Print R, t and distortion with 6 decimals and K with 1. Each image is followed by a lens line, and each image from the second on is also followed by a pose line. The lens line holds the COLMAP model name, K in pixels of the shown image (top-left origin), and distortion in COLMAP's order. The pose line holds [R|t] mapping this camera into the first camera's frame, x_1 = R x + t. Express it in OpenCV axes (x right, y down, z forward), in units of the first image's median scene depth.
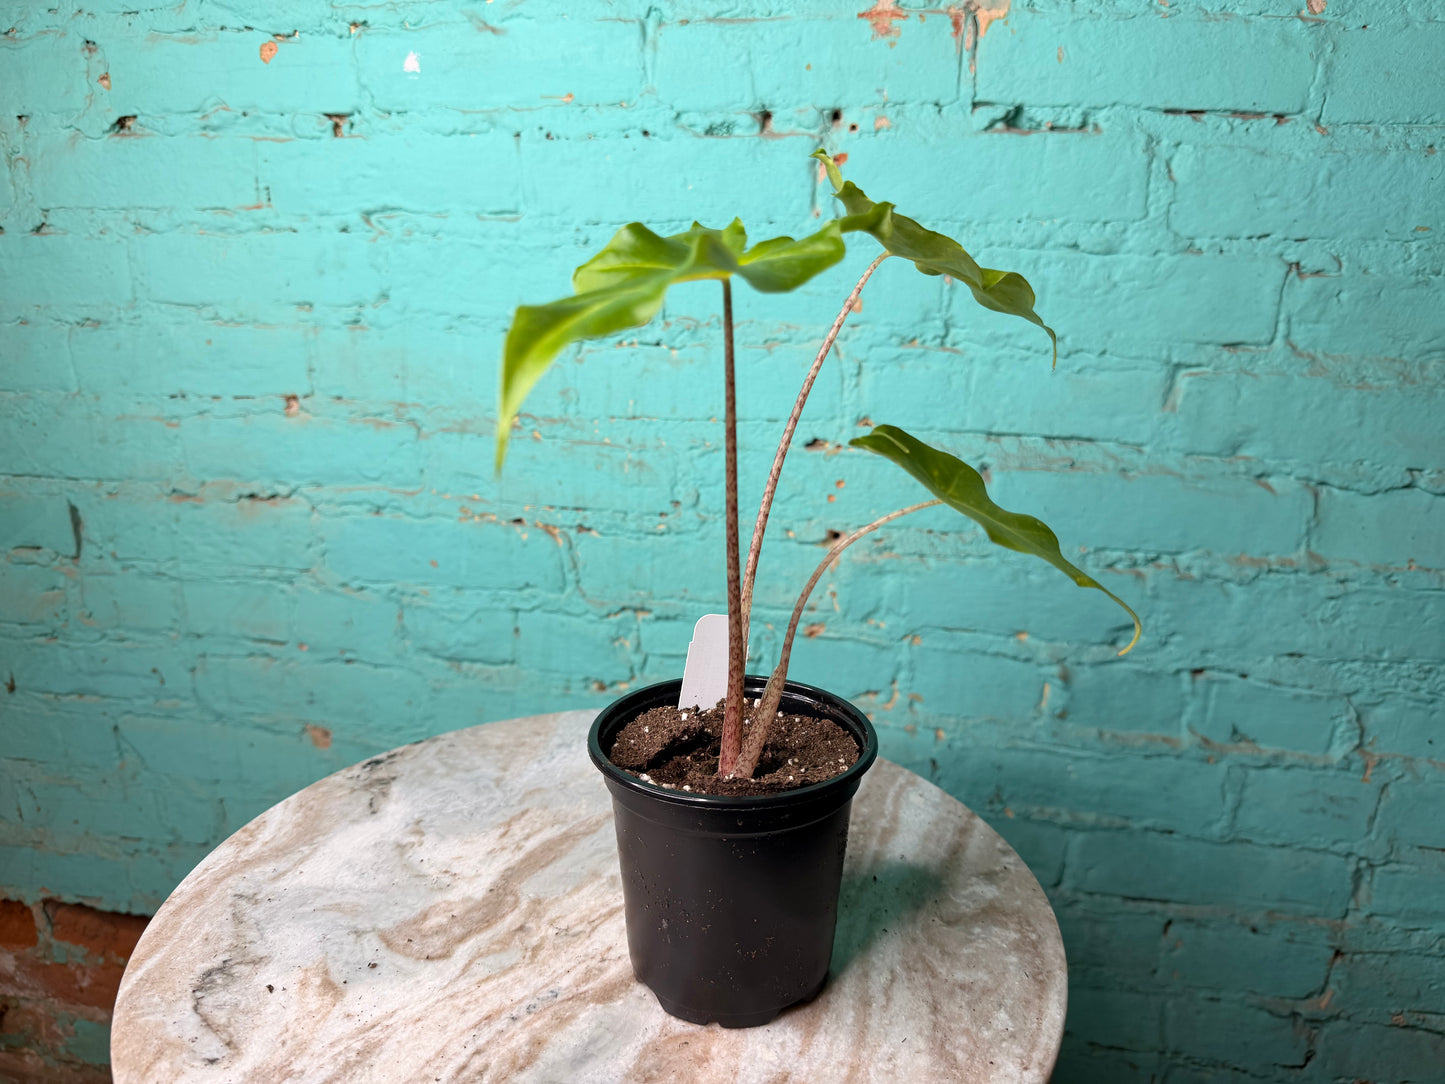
lens RADIAL K [[1051.7, 0, 715.3], [0, 1051.7, 531.7], [0, 0, 1]] dist [-0.018250, -0.010392]
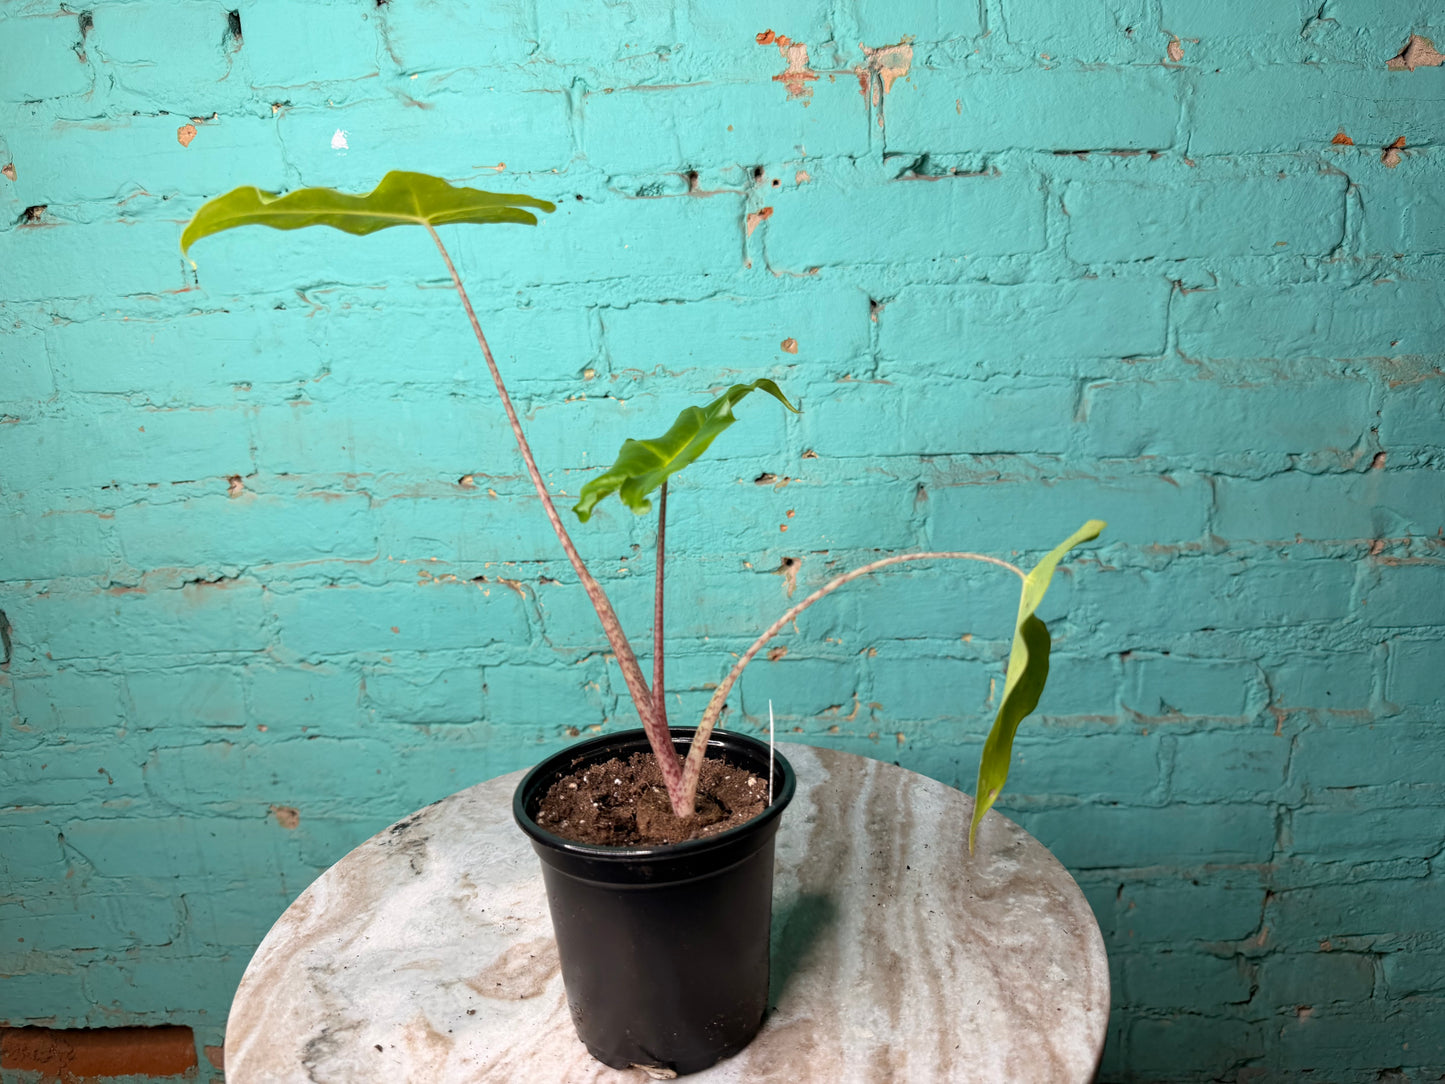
lens RADIAL K [[1045.2, 0, 720.7], [0, 1045.2, 546.6], [0, 0, 1]] dist [-0.004963, -0.018973]
pose [[0.987272, -0.095616, 0.127088, -0.089230], [0.098175, 0.995070, -0.014012, -0.004640], [-0.125122, 0.026310, 0.991793, -0.040025]]
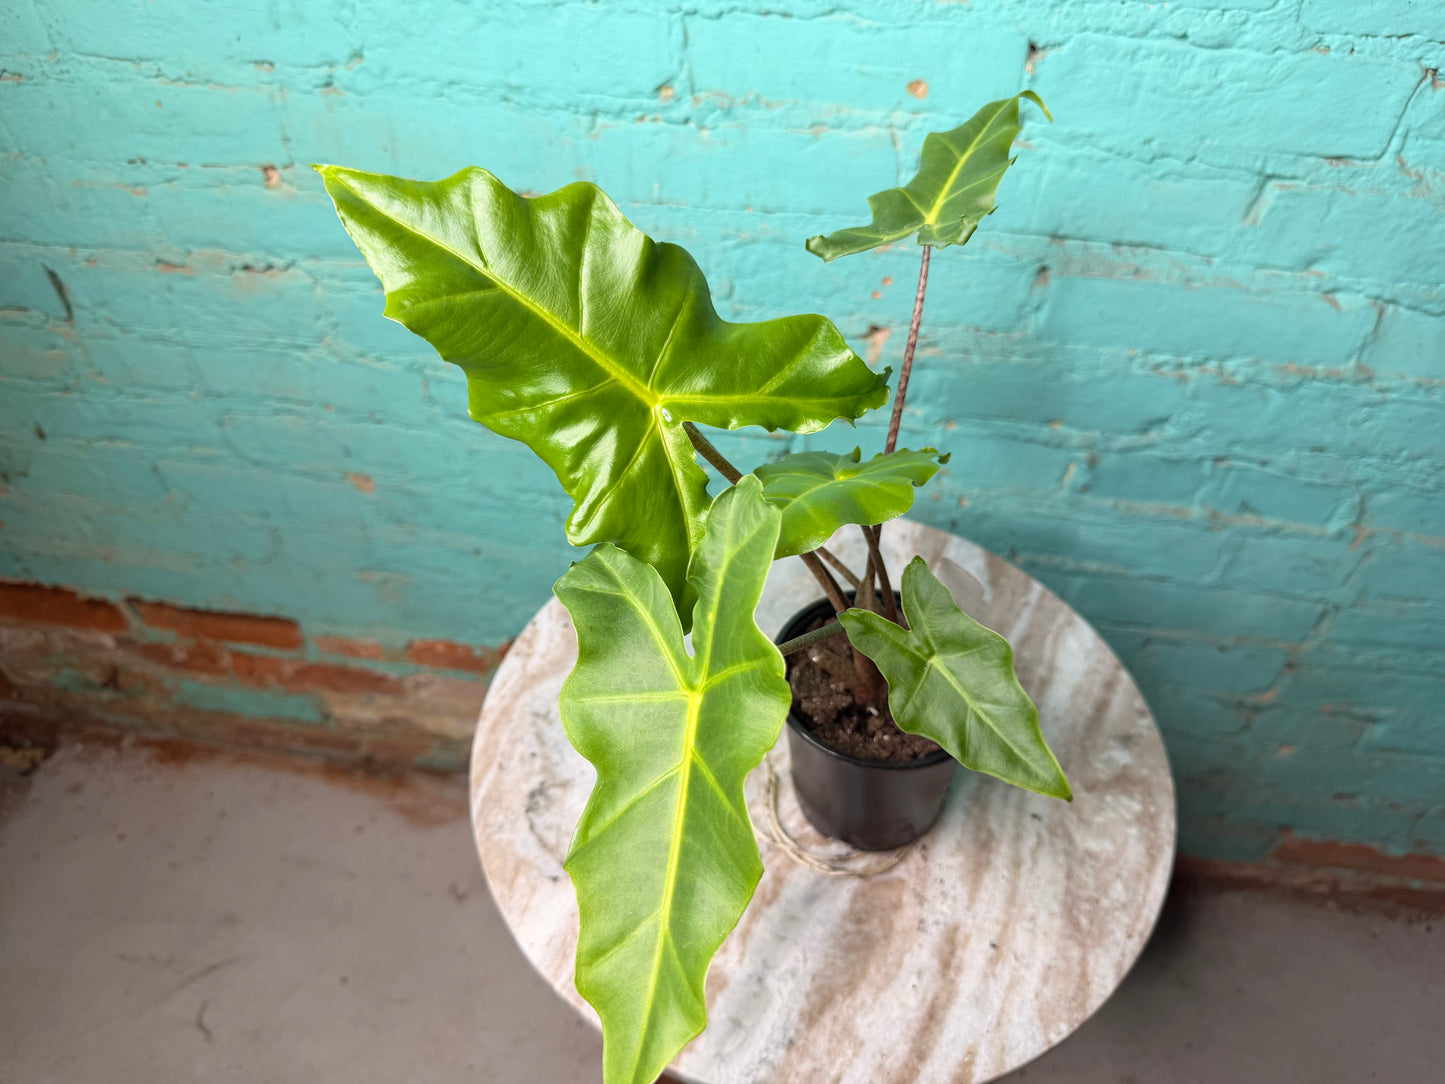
lens RADIAL K [[1051.7, 0, 729.9], [0, 1051.7, 542.3], [0, 0, 1]] dist [-0.018250, -0.010392]
pose [[0.999552, -0.023313, 0.018766, -0.043549], [0.011229, 0.873382, 0.486906, -0.303671], [-0.027741, -0.486477, 0.873253, 0.072724]]
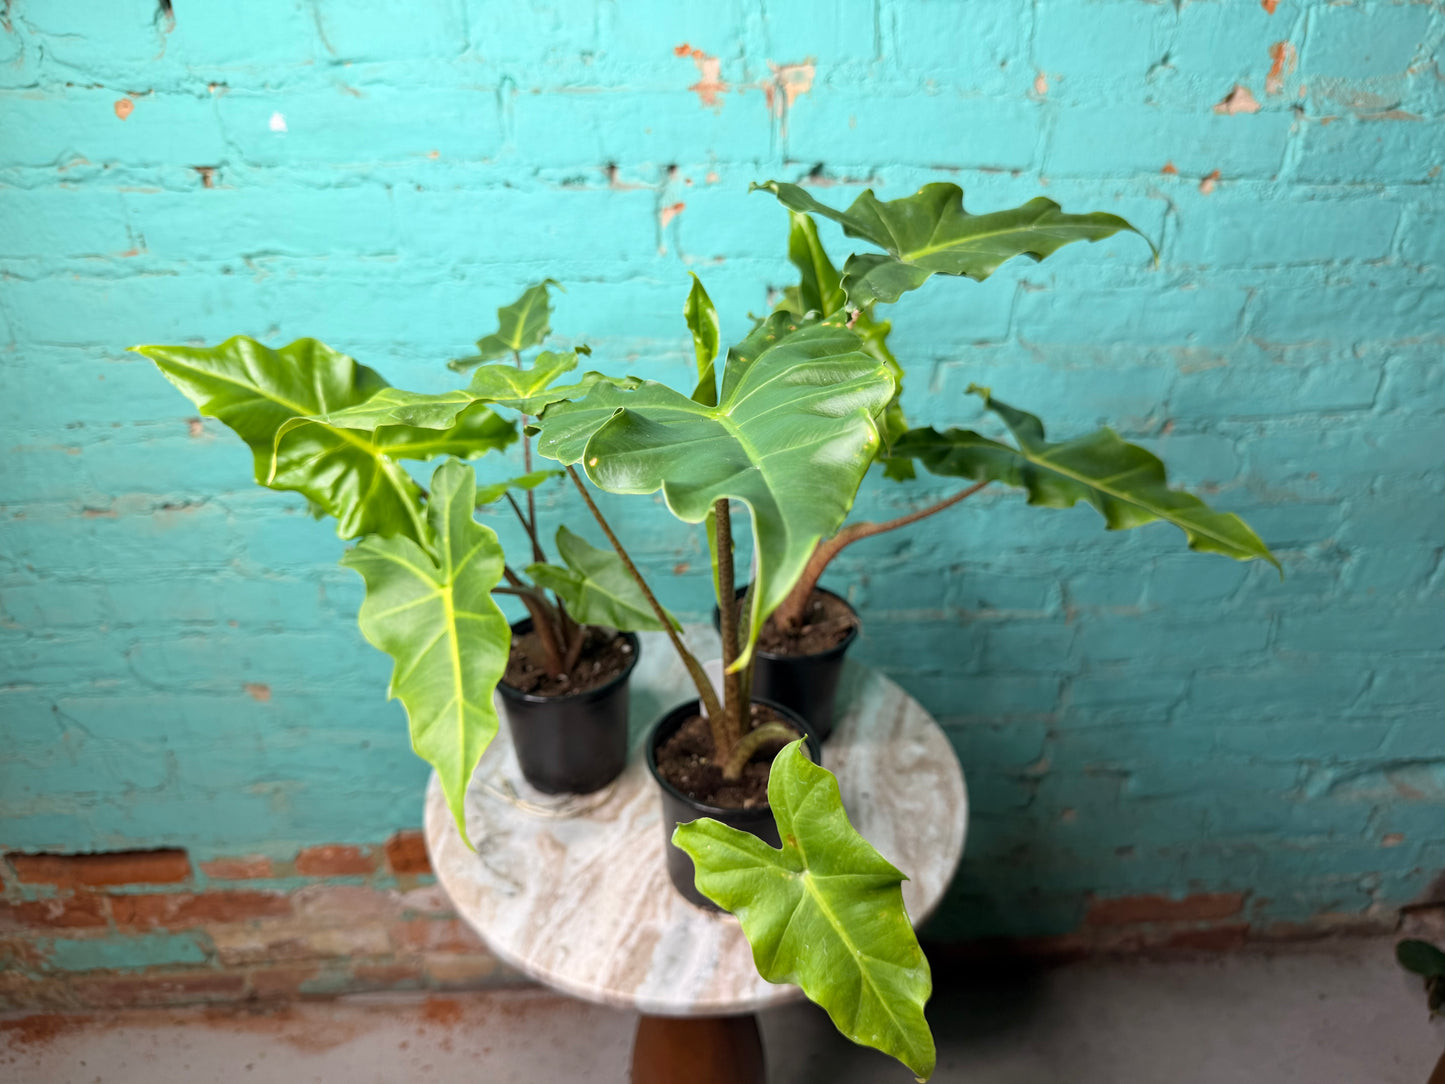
lens RADIAL K [[1051.7, 0, 731.8], [0, 1051.7, 551.4], [0, 0, 1]] dist [-0.018250, -0.010392]
pose [[0.967233, -0.127012, 0.219839, -0.128236], [0.068147, 0.963977, 0.257109, -0.262835], [-0.244576, -0.233703, 0.941045, -0.223472]]
